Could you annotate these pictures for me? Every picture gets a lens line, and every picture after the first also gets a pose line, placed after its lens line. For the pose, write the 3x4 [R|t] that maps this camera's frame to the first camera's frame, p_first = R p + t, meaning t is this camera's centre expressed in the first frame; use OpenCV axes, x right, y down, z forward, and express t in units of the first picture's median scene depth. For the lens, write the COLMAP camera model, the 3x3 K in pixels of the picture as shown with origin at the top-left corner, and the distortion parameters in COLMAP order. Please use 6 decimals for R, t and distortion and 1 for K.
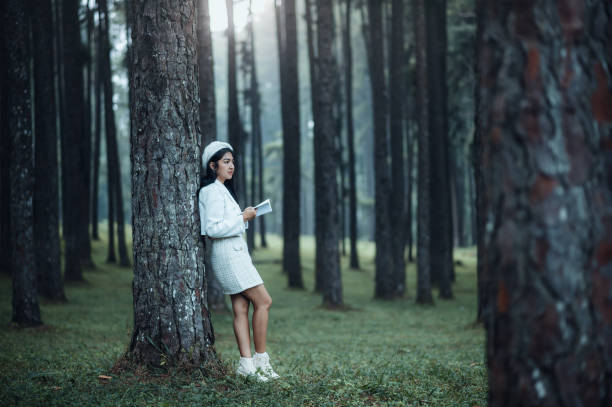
lens RADIAL K [[1515.5, 0, 306.0], [0, 1515.5, 203.5], [0, 0, 1]] dist [-0.058720, 0.027136]
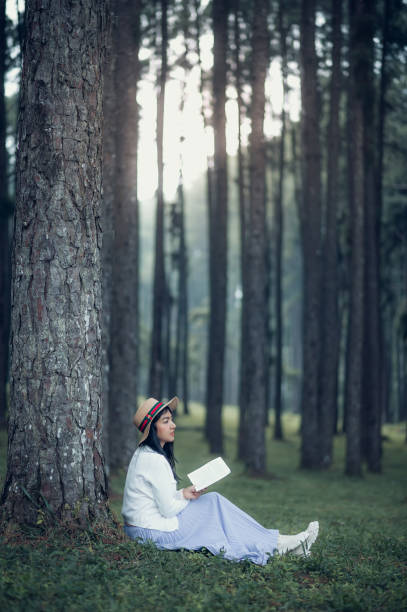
lens RADIAL K [[1515.5, 0, 203.5], [0, 1515.5, 306.0], [0, 0, 1]] dist [-0.058720, 0.027136]
pose [[0.999119, 0.037106, -0.019623, 0.000117], [-0.037964, 0.998251, -0.045327, 0.013159], [0.017907, 0.046032, 0.998779, 0.107547]]
